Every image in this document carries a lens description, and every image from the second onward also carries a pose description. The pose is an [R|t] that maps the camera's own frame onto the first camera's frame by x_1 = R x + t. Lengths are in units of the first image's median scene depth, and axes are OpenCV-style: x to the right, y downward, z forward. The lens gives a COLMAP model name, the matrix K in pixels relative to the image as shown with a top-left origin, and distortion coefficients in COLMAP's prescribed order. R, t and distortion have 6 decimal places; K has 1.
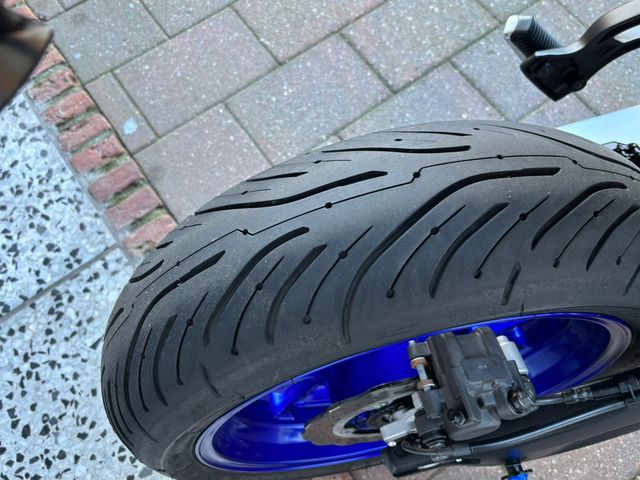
lens RADIAL K [[507.4, 0, 320.2], [0, 507.4, 239.4], [0, 0, 1]] dist [0.034684, -0.050905]
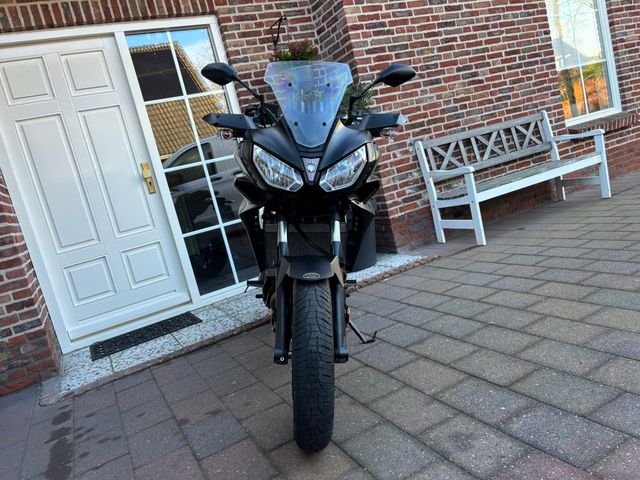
lens RADIAL K [[507.4, 0, 325.1], [0, 507.4, 239.2], [0, 0, 1]] dist [0.034684, -0.050905]
pose [[-0.152663, 0.178856, -0.971959, 3.366908], [-0.829530, 0.511396, 0.224397, -0.882790], [0.537191, 0.840526, 0.070296, 0.332888]]
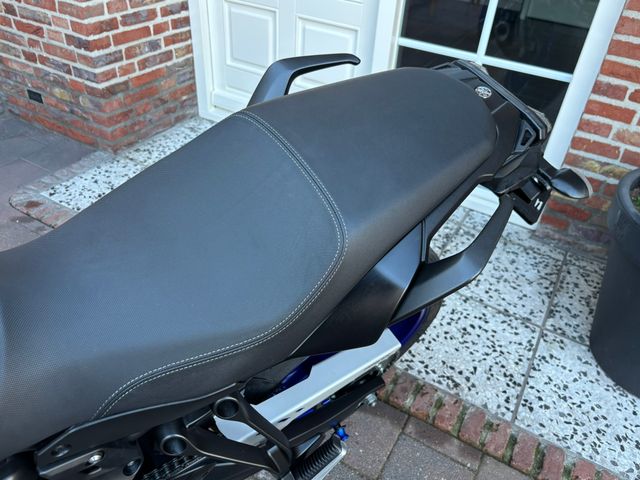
lens RADIAL K [[507.4, 0, 329.0], [0, 507.4, 236.5], [0, 0, 1]] dist [0.034684, -0.050905]
pose [[-0.916537, 0.194045, -0.349724, 0.476666], [-0.393656, -0.283163, 0.874559, -0.897643], [0.070675, 0.939237, 0.335916, -0.009720]]
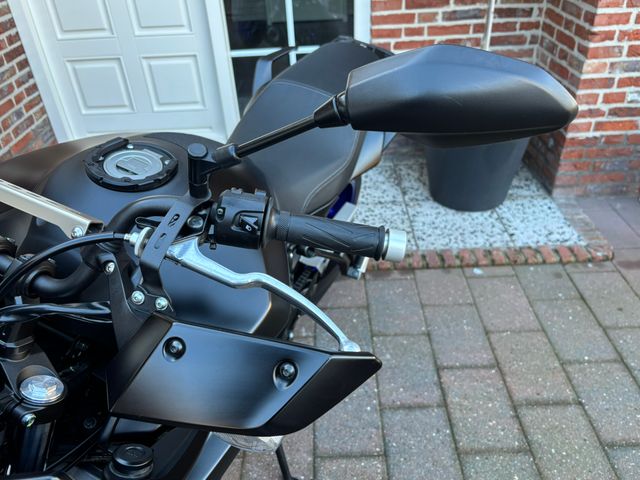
lens RADIAL K [[507.4, 0, 316.9], [0, 507.4, 235.3], [0, 0, 1]] dist [0.034684, -0.050905]
pose [[-0.595330, 0.479176, -0.644959, 1.349880], [-0.741980, -0.019863, 0.670128, -1.205810], [0.308299, 0.877494, 0.367364, -0.050558]]
